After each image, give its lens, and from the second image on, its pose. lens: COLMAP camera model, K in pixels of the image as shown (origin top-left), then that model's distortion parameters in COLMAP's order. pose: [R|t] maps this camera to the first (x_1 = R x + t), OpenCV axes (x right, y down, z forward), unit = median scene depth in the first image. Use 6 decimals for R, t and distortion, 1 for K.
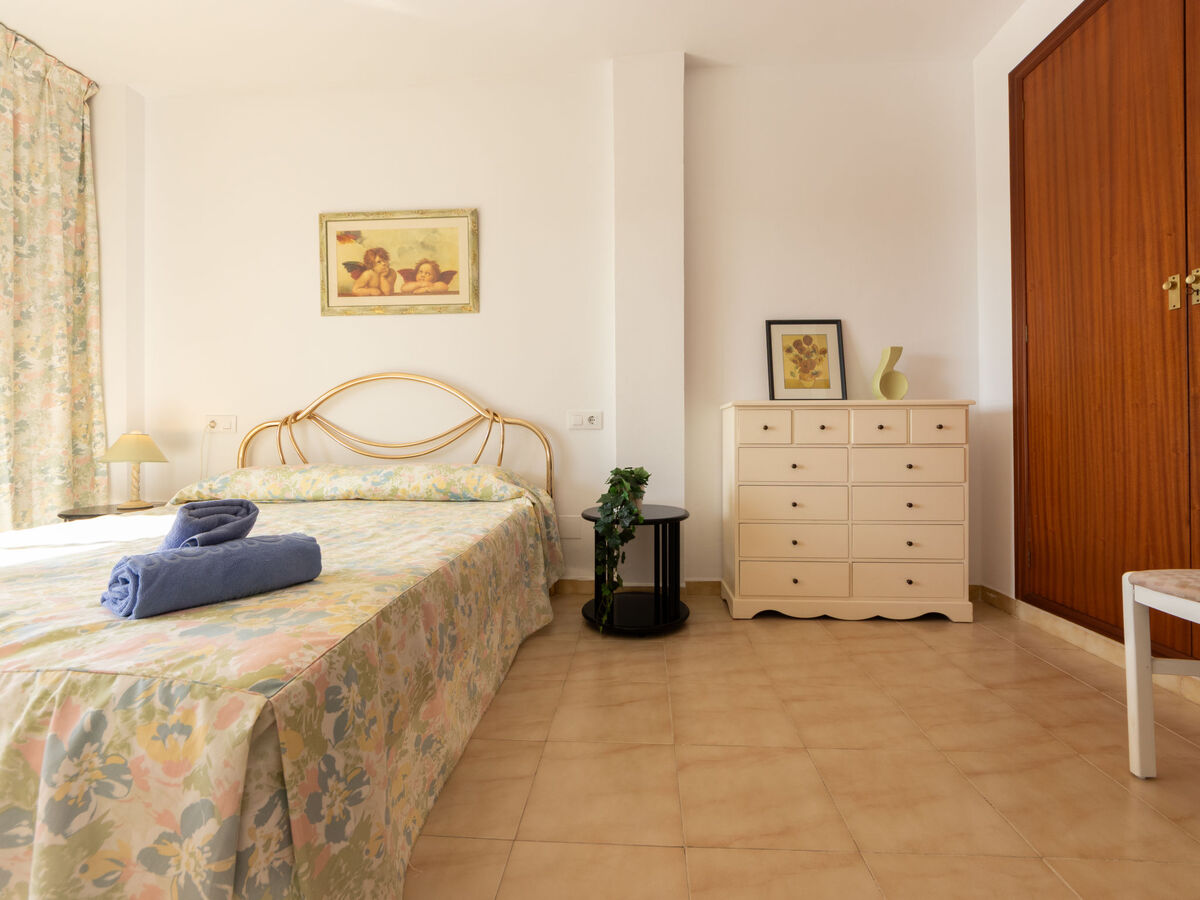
lens RADIAL K [[517.0, 0, 606.9], [0, 517.0, 438.7], [0, 0, 1]] dist [-0.000693, -0.006088]
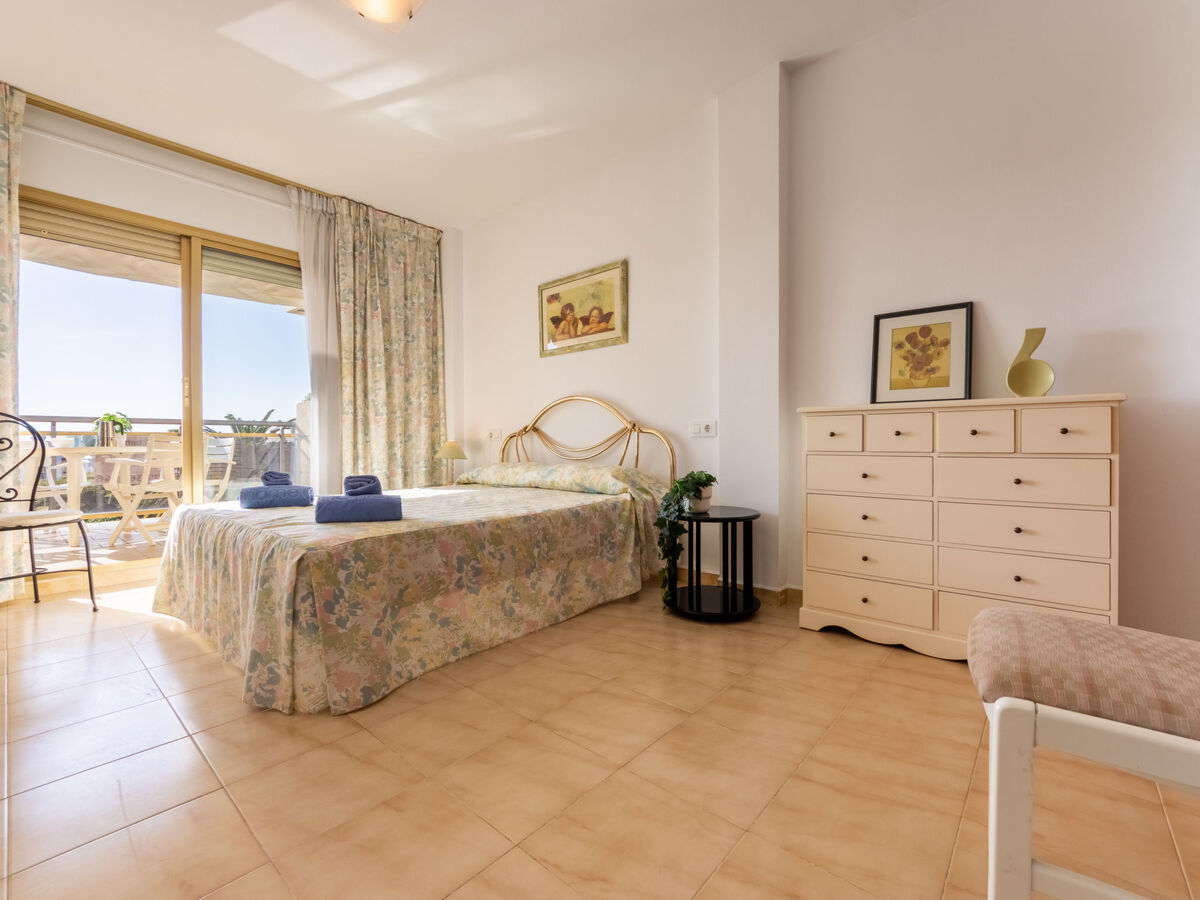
lens RADIAL K [[520.2, 0, 598.9], [0, 520.2, 446.7], [0, 0, 1]] dist [0.000277, -0.000288]
pose [[0.786750, 0.003978, -0.617259, 0.496279], [-0.000441, 0.999983, 0.005882, -0.003284], [0.617271, -0.004356, 0.786738, -0.022257]]
